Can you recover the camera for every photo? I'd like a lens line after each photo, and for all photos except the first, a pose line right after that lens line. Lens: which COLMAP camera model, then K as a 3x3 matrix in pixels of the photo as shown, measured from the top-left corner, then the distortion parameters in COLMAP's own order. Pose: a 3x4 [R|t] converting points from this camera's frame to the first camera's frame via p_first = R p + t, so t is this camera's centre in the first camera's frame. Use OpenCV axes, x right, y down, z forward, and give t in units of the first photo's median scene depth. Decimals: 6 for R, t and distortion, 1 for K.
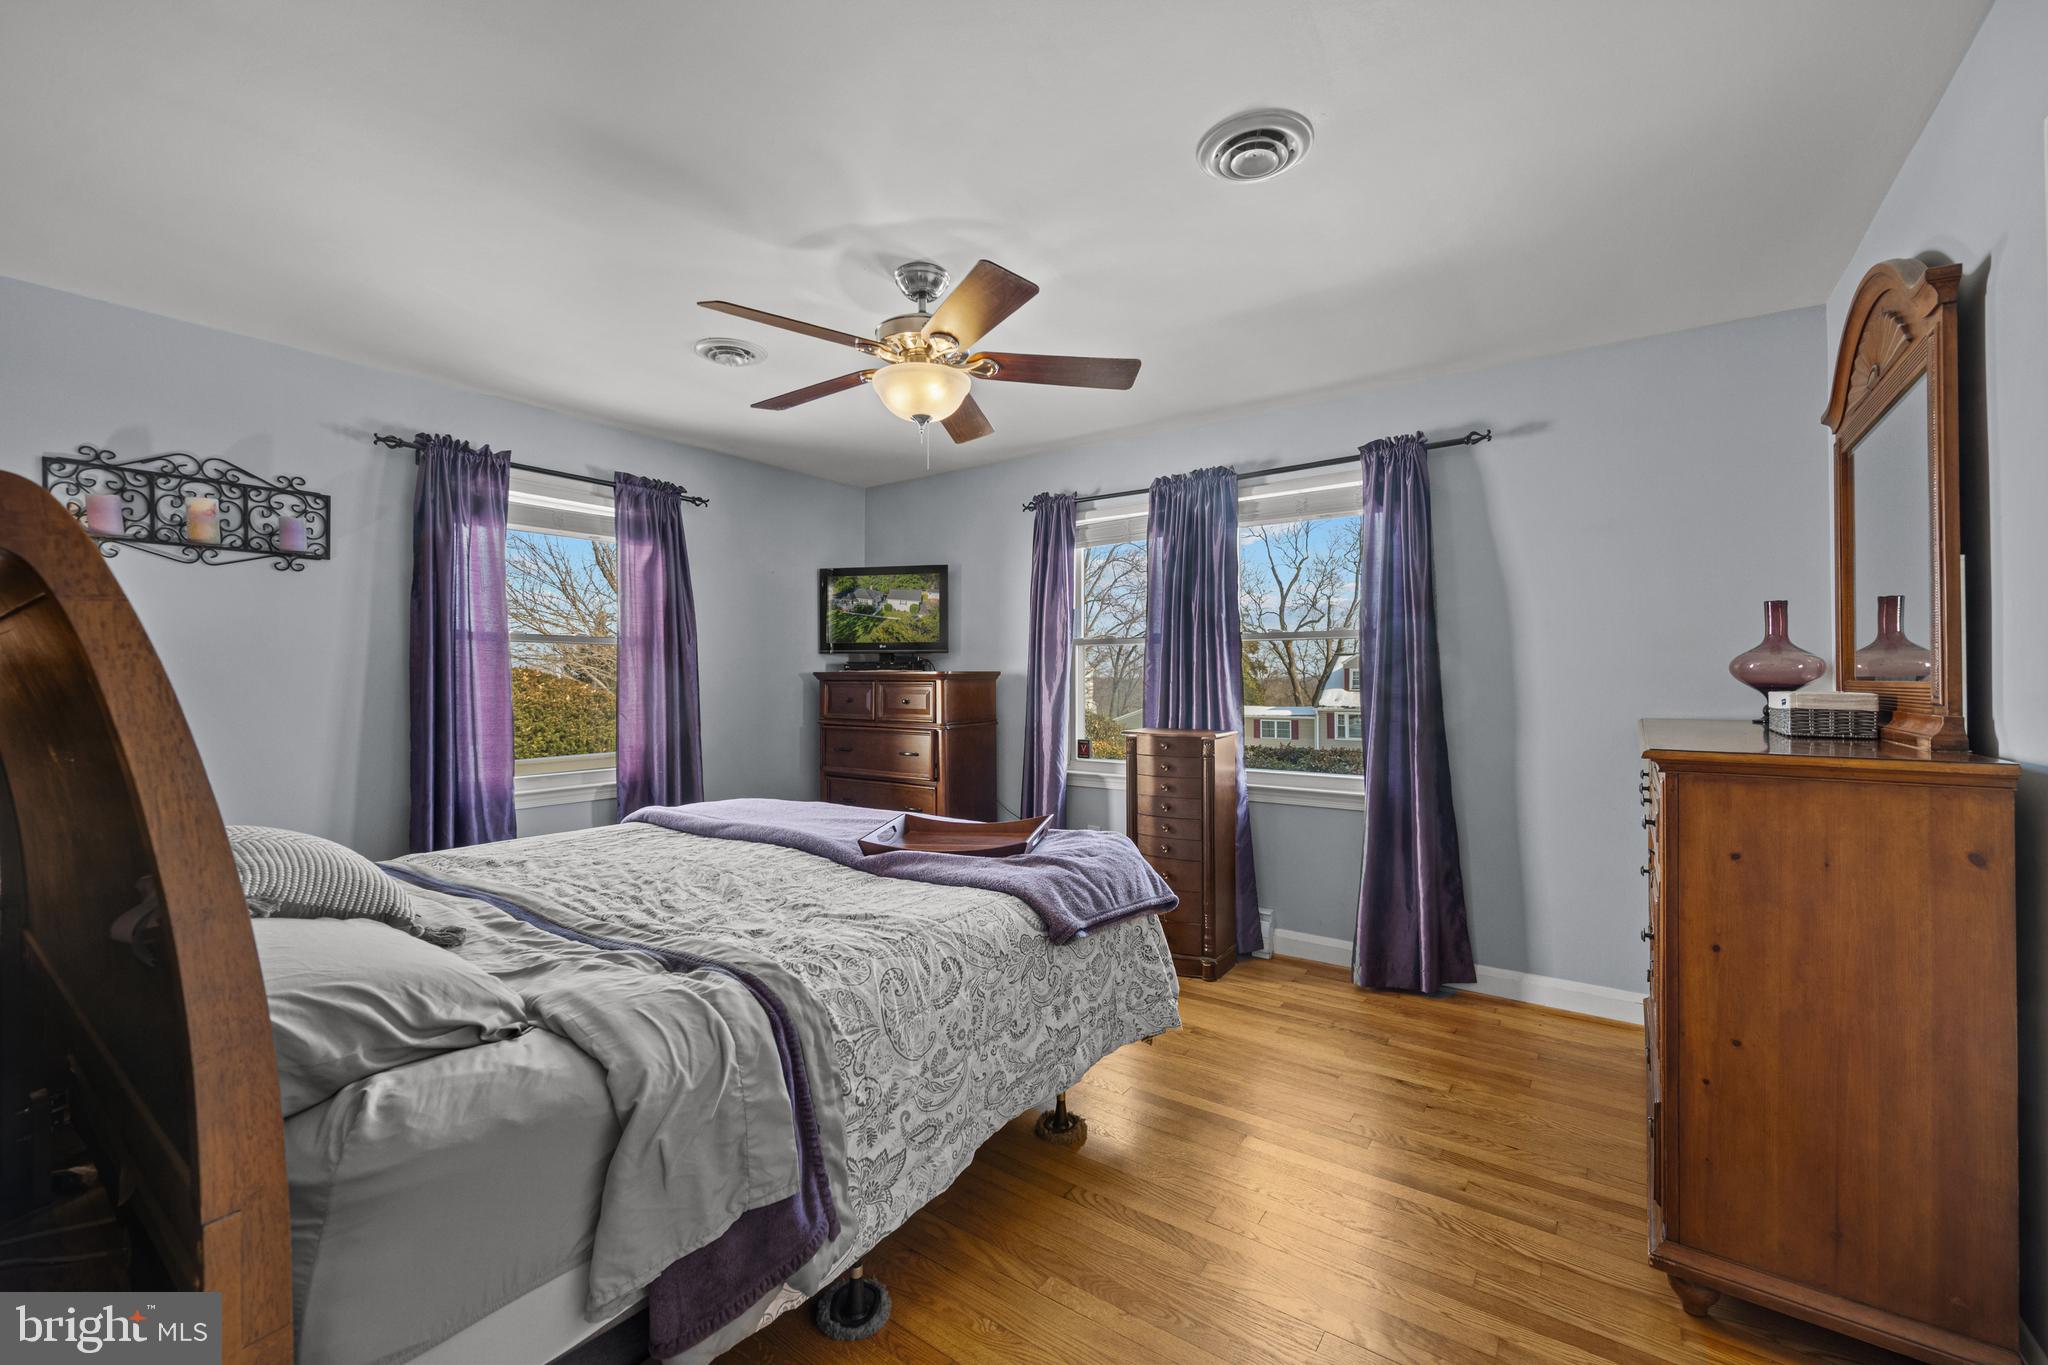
lens RADIAL K [[819.0, 0, 1024.0], [0, 819.0, 682.5], [0, 0, 1]] dist [0.000492, -0.000057]
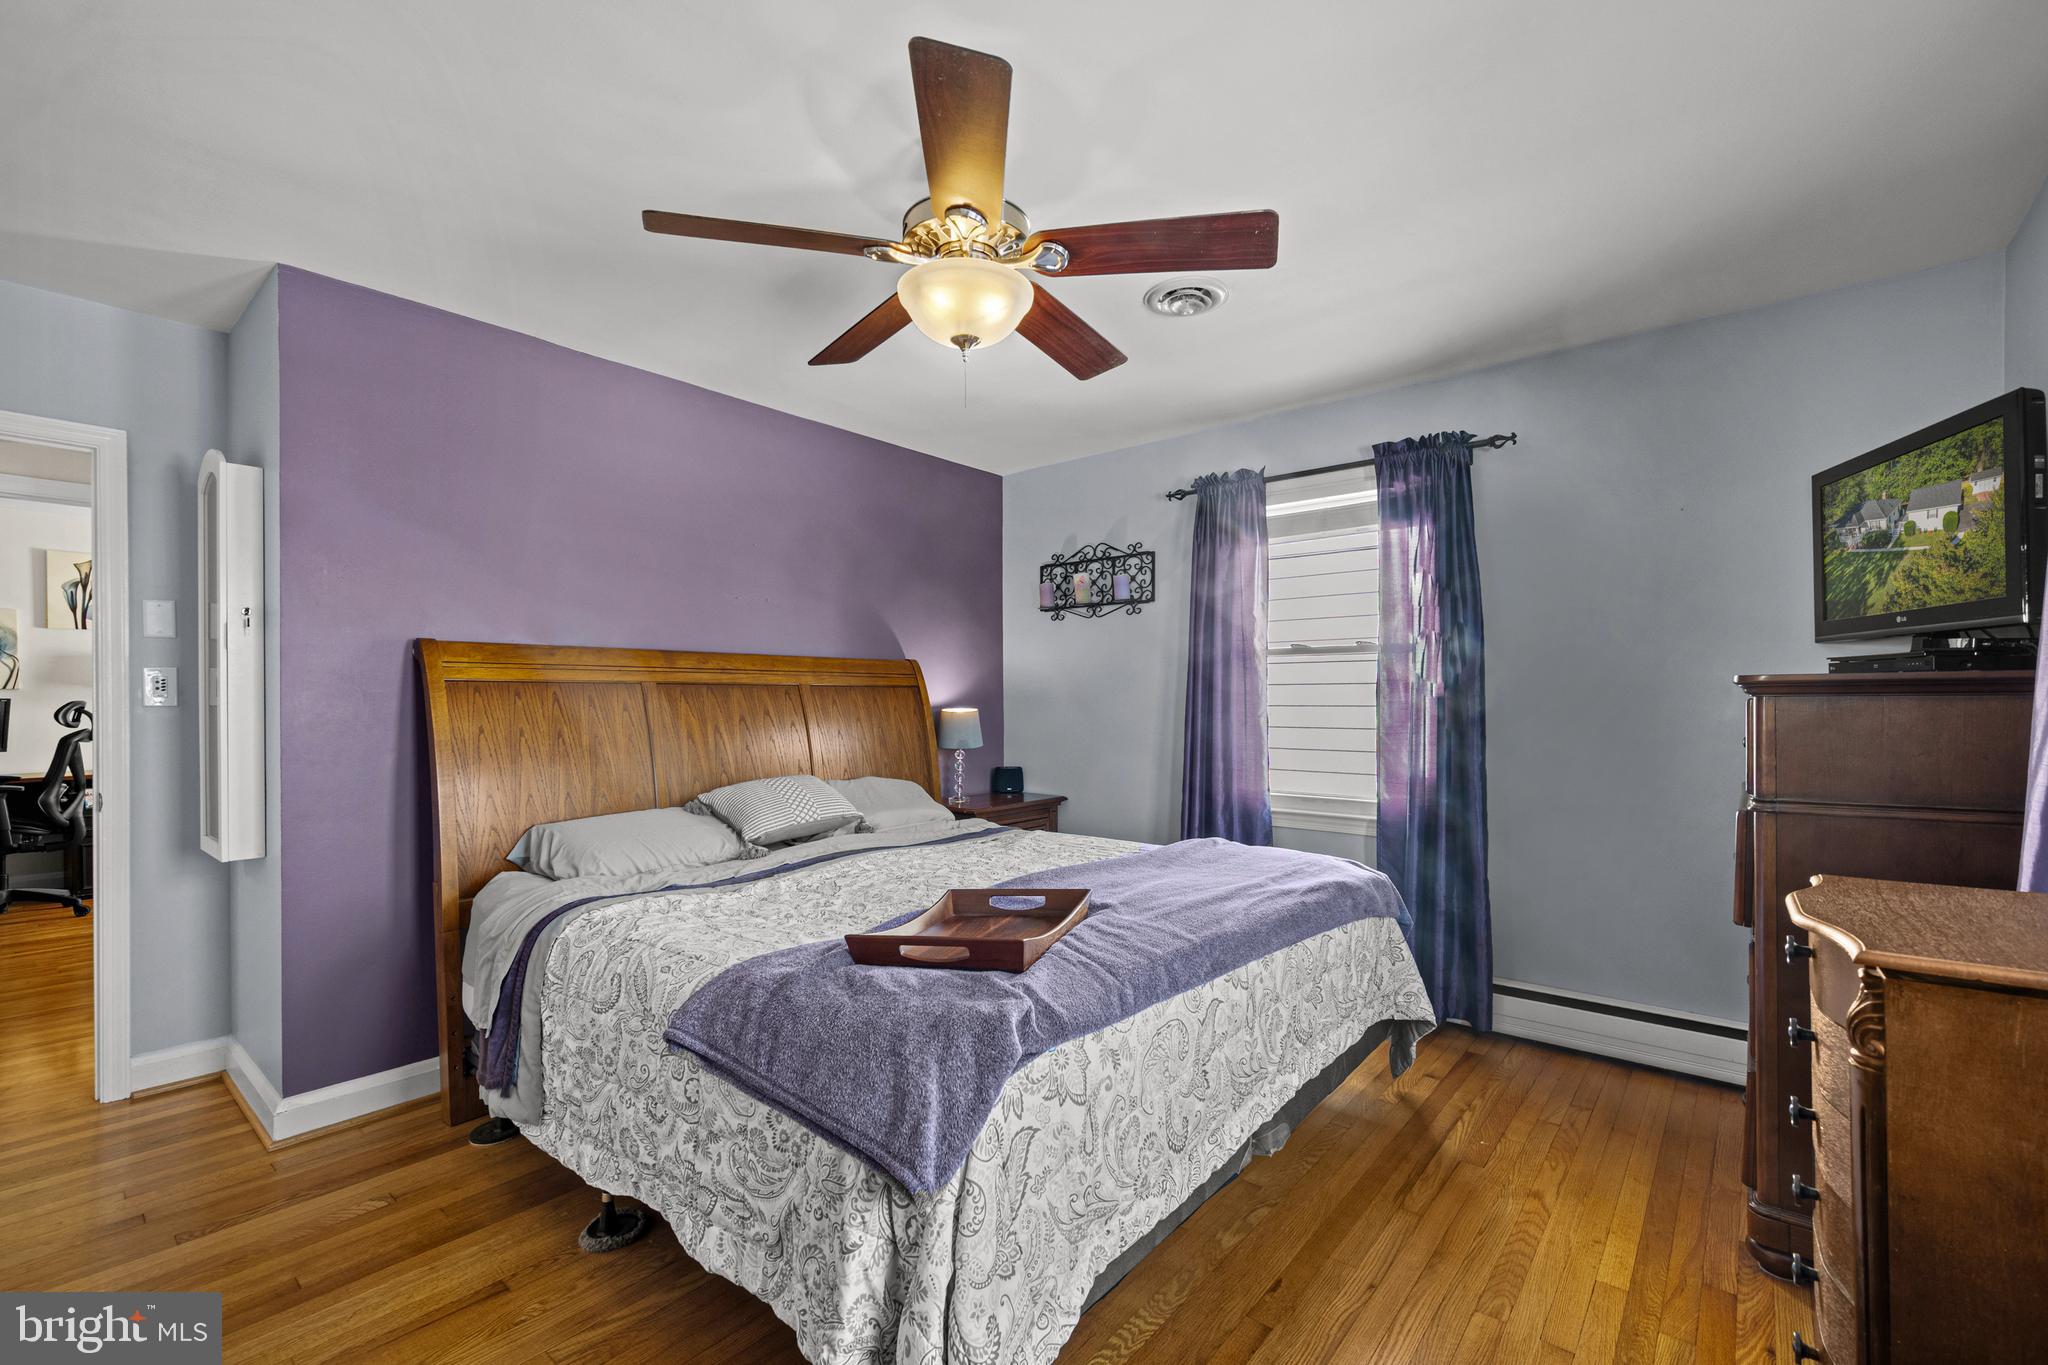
lens RADIAL K [[885.4, 0, 1026.1], [0, 885.4, 701.9], [0, 0, 1]] dist [-0.000048, -0.000331]
pose [[-0.050156, 0.003962, -0.998734, 0.540835], [0.001001, 0.999992, 0.003917, 0.000322], [0.998741, -0.000804, -0.050160, 0.881030]]
